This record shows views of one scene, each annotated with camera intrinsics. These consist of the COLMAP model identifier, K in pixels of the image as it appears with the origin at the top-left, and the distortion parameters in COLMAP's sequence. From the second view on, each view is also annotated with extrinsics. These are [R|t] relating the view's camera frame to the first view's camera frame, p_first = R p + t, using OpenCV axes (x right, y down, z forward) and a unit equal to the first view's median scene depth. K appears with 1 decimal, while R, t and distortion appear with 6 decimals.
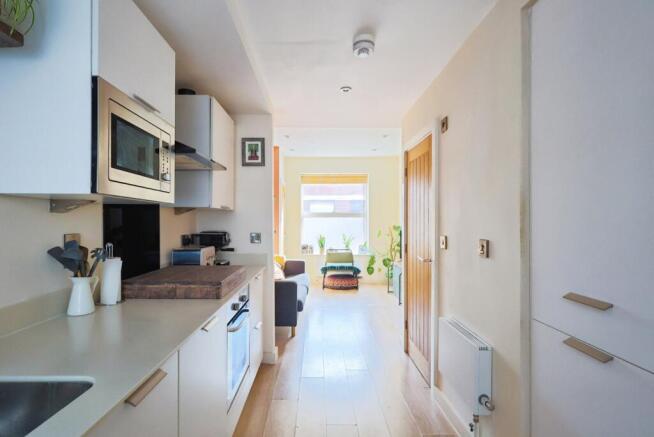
lens RADIAL K [[323.8, 0, 326.3], [0, 323.8, 219.2], [0, 0, 1]] dist [-0.000760, -0.000030]
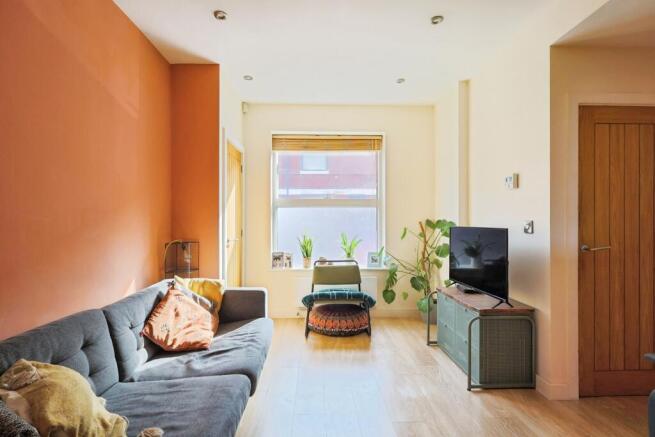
lens RADIAL K [[324.3, 0, 327.9], [0, 324.3, 220.7], [0, 0, 1]] dist [-0.000760, -0.000030]
pose [[0.999882, -0.004689, 0.014623, 0.017217], [0.004604, 0.999972, 0.005823, 0.017672], [-0.014650, -0.005755, 0.999876, 0.416112]]
